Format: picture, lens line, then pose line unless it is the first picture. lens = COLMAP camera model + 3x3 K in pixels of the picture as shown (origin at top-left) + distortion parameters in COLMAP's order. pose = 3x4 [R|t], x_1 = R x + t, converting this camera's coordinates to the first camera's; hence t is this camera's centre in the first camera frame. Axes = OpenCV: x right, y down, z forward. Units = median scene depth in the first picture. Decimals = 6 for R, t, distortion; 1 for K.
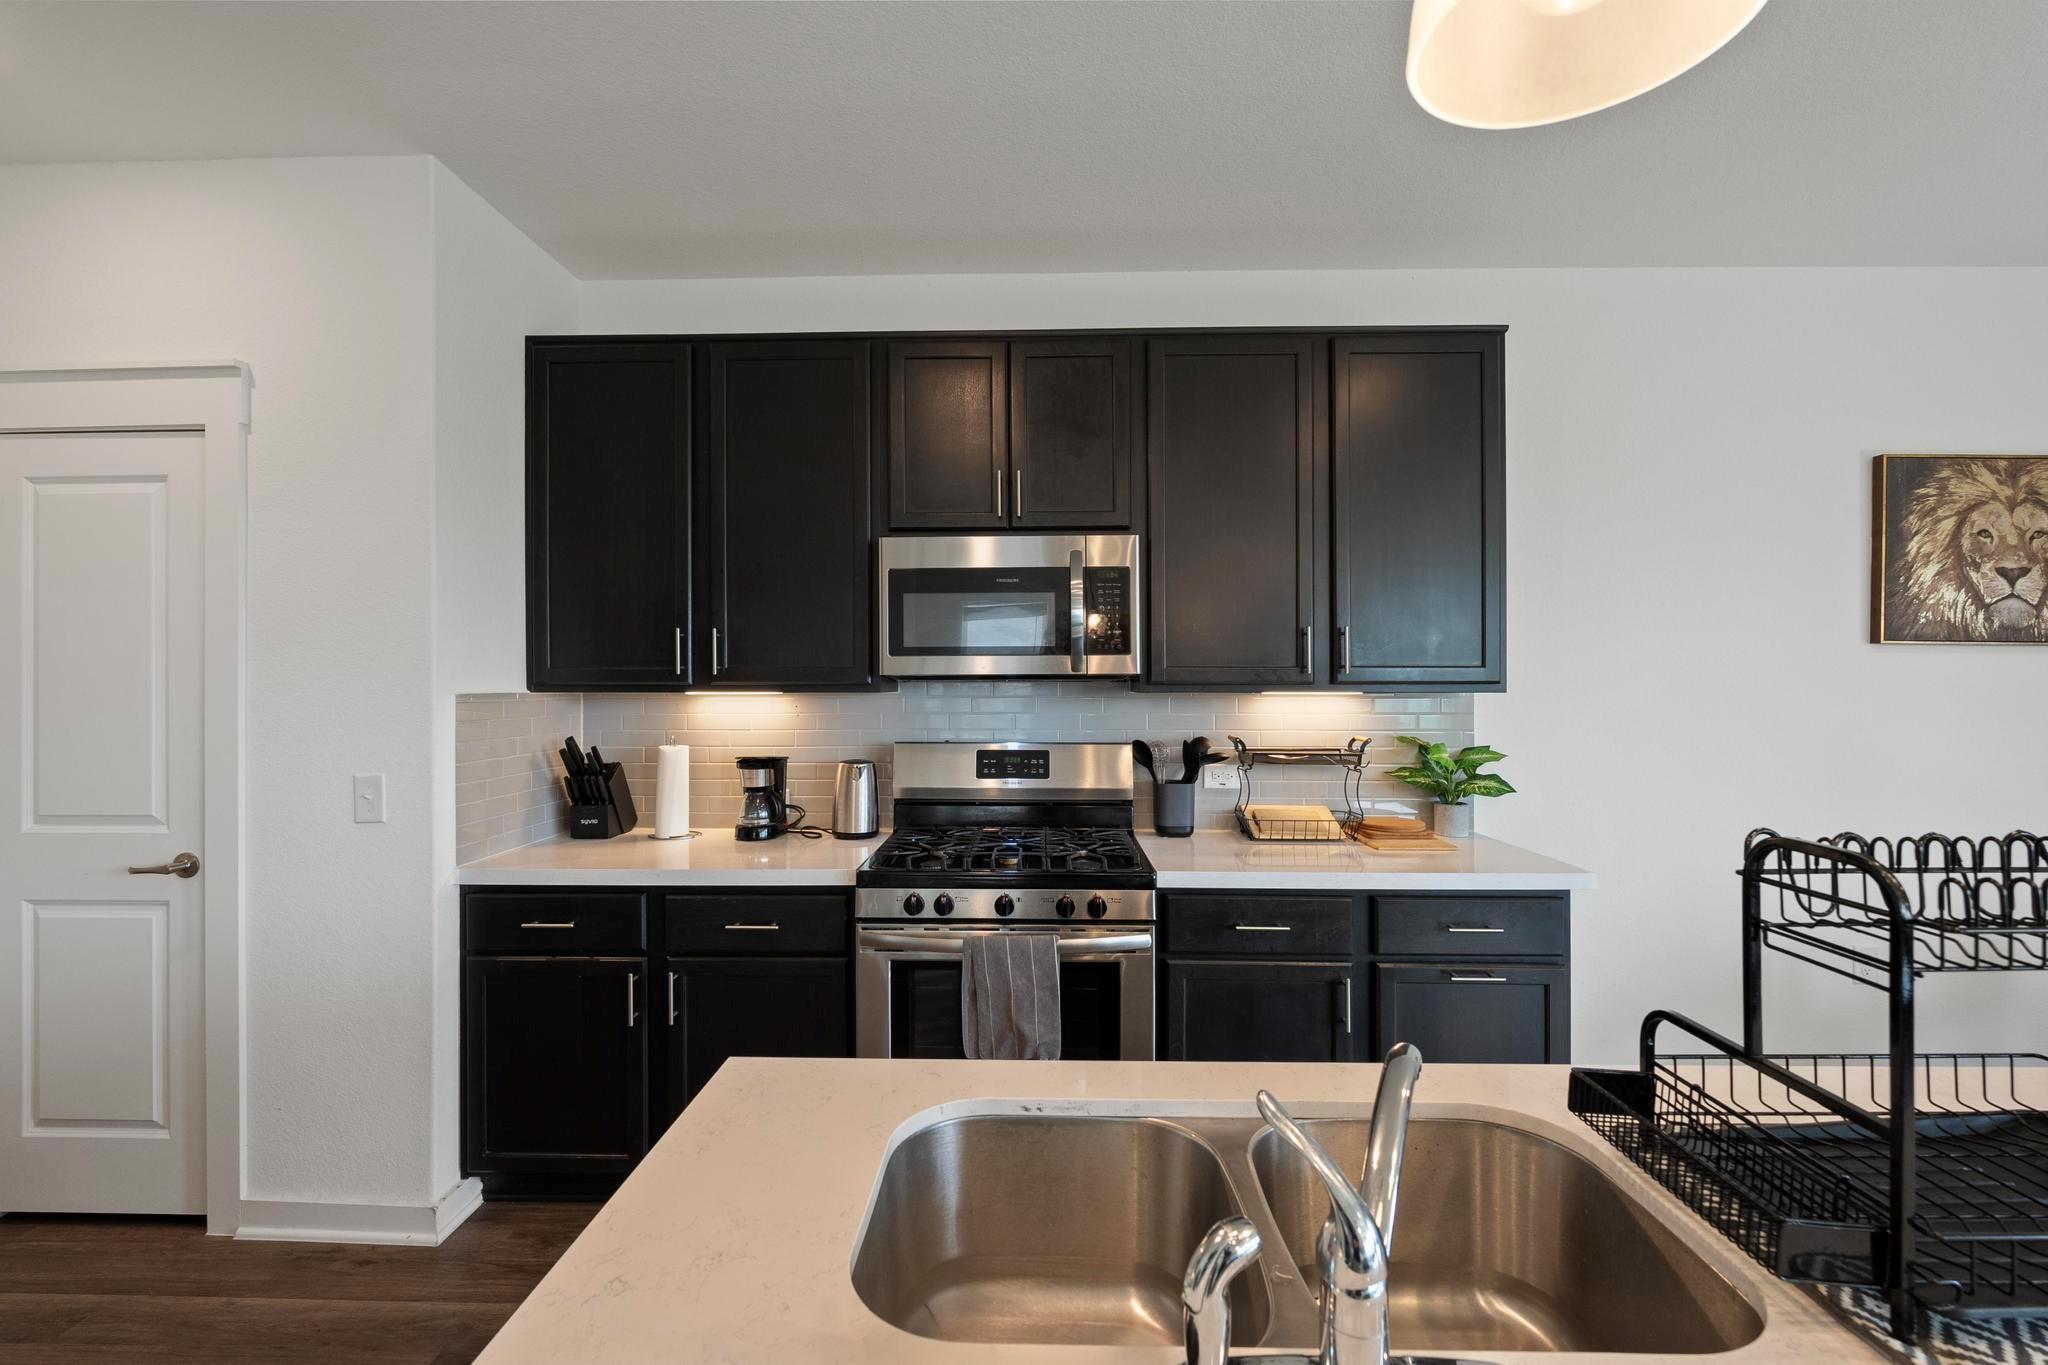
lens RADIAL K [[899.8, 0, 1020.7], [0, 899.8, 668.0], [0, 0, 1]] dist [-0.000059, -0.001069]
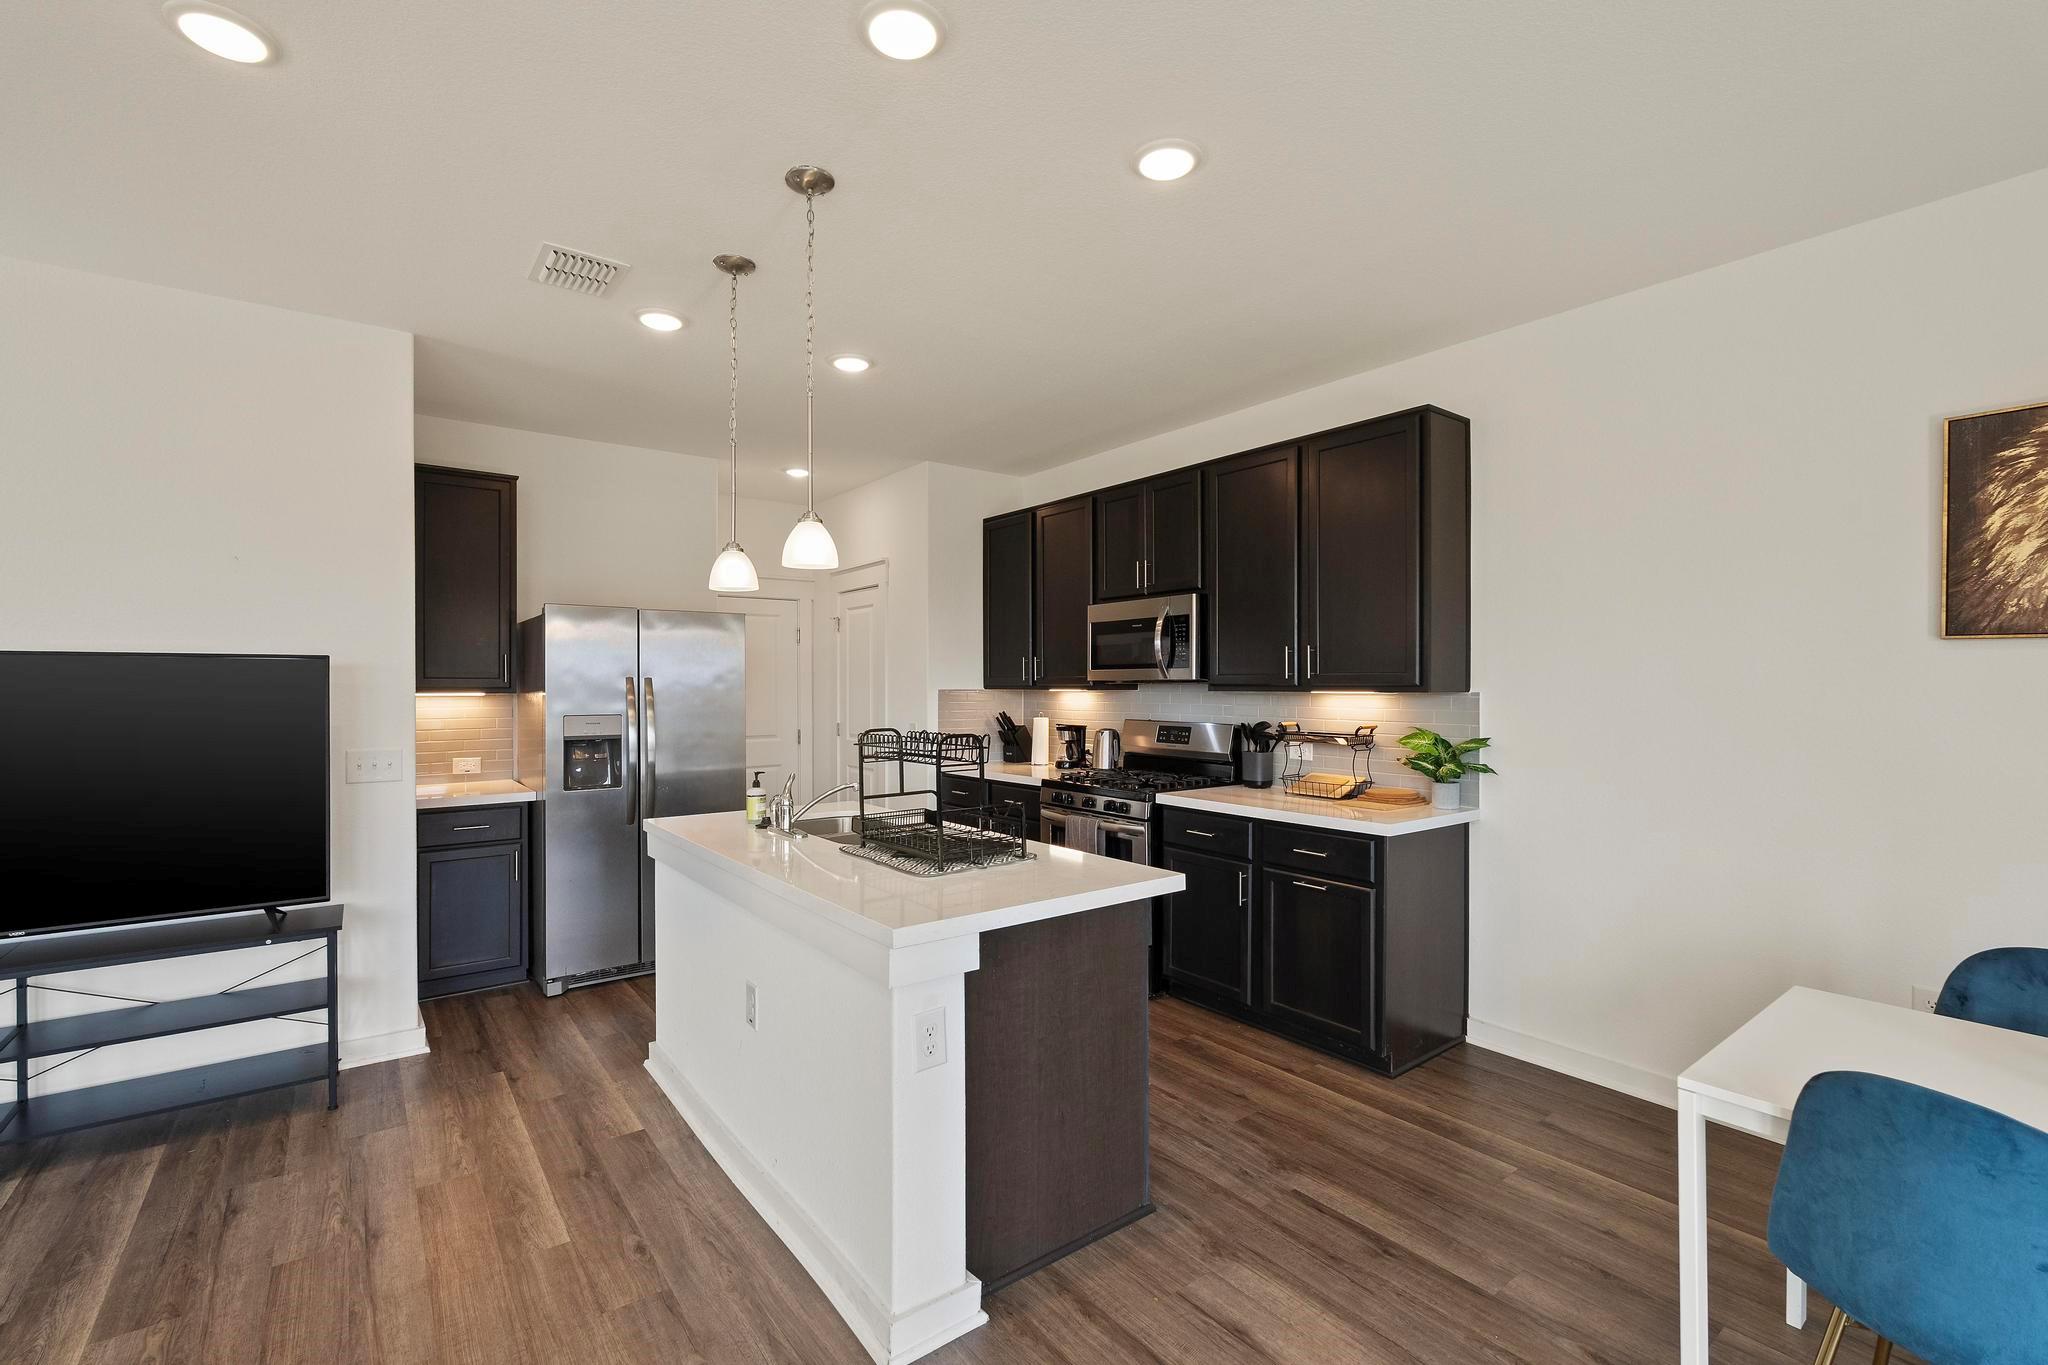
lens RADIAL K [[899.8, 0, 1032.1], [0, 899.8, 684.3], [0, 0, 1]] dist [-0.000059, -0.001069]
pose [[0.630156, -0.000335, -0.776469, 1.085599], [0.012232, 0.999880, 0.009495, -0.002802], [0.776373, -0.015481, 0.630084, -0.222393]]
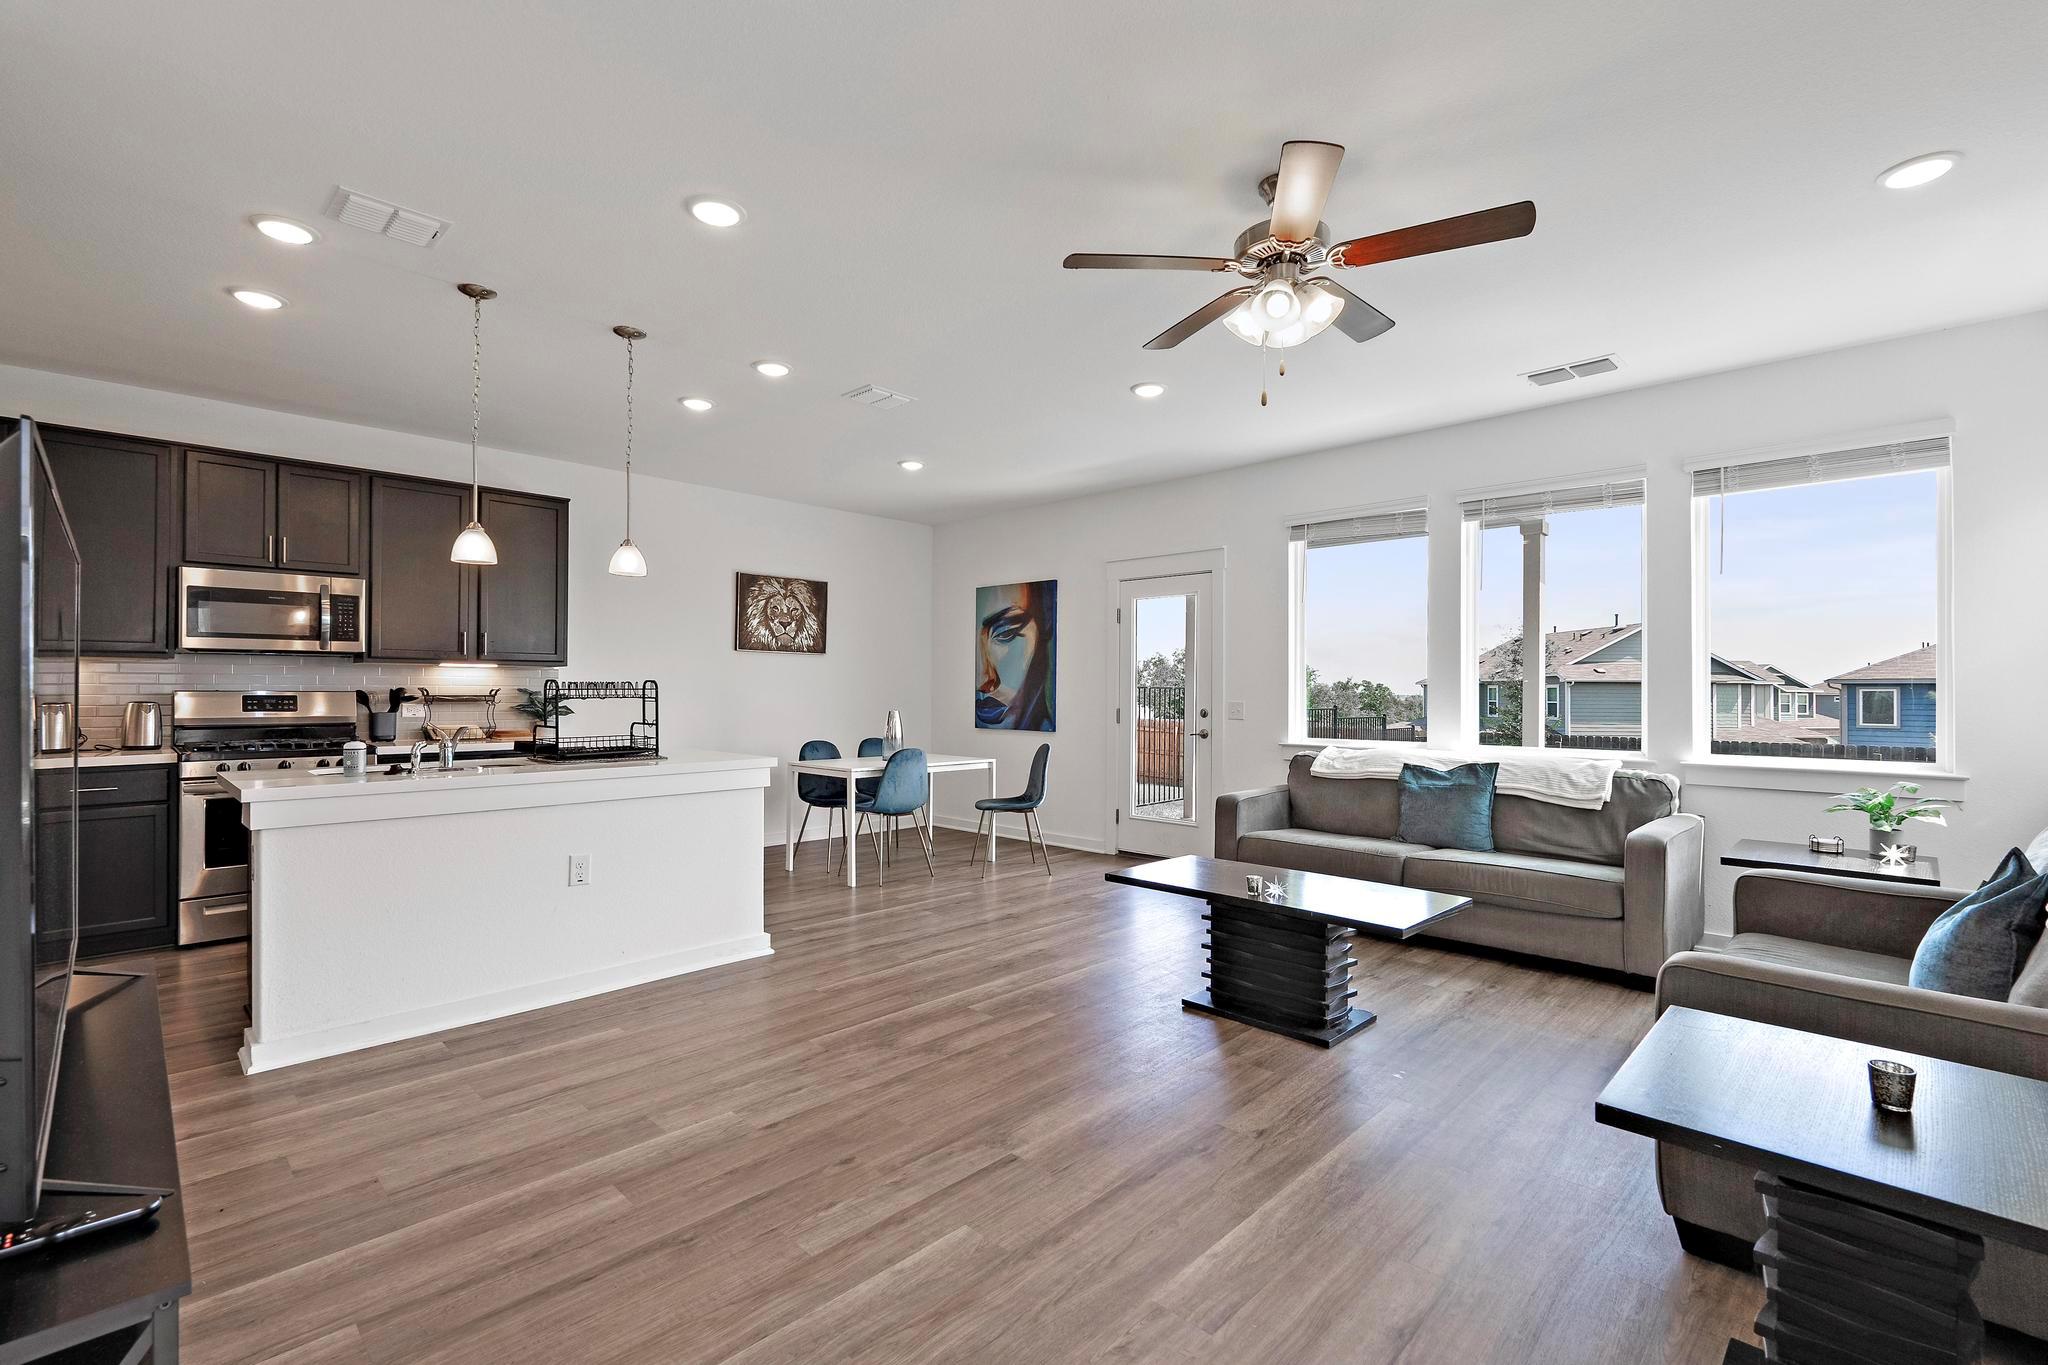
lens RADIAL K [[899.8, 0, 1024.3], [0, 899.8, 678.2], [0, 0, 1]] dist [-0.000059, -0.001069]
pose [[0.676466, 0.011700, 0.736381, -0.297083], [-0.015928, 0.999872, -0.001255, 0.038560], [-0.736301, -0.010880, 0.676566, -1.204764]]
